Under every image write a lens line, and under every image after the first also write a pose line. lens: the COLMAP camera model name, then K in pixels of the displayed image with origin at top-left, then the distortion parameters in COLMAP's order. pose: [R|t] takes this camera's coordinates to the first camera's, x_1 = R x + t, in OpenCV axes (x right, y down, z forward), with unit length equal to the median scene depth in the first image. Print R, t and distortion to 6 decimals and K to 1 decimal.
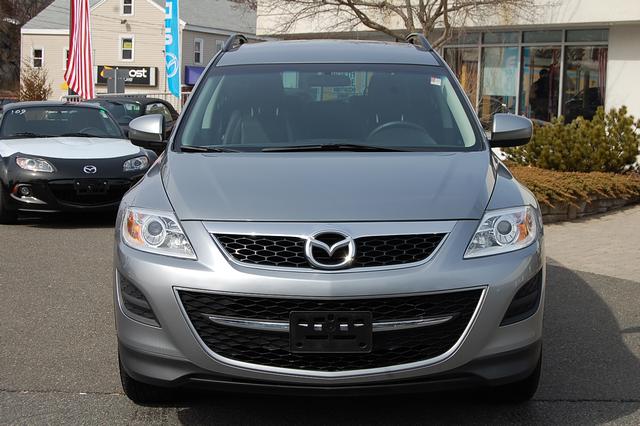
lens RADIAL K [[1226.0, 0, 320.0], [0, 1226.0, 213.0], [0, 0, 1]] dist [-0.028720, -0.053229]
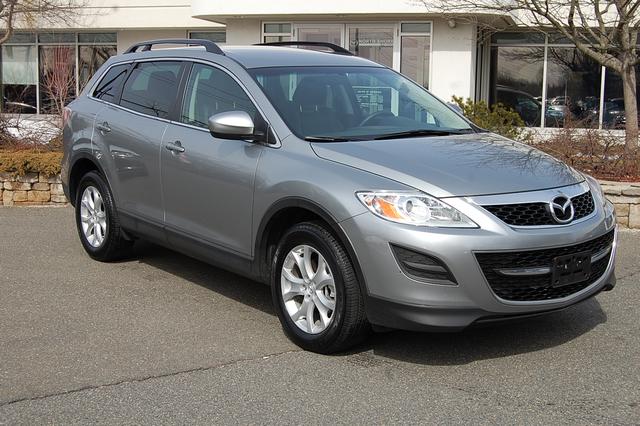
lens RADIAL K [[900.4, 0, 320.0], [0, 900.4, 213.0], [0, 0, 1]] dist [-0.031890, -0.097688]
pose [[0.778286, -0.098173, 0.620188, -0.808544], [0.065859, 0.995017, 0.074859, -0.057228], [-0.624447, -0.017417, 0.780873, 0.387150]]
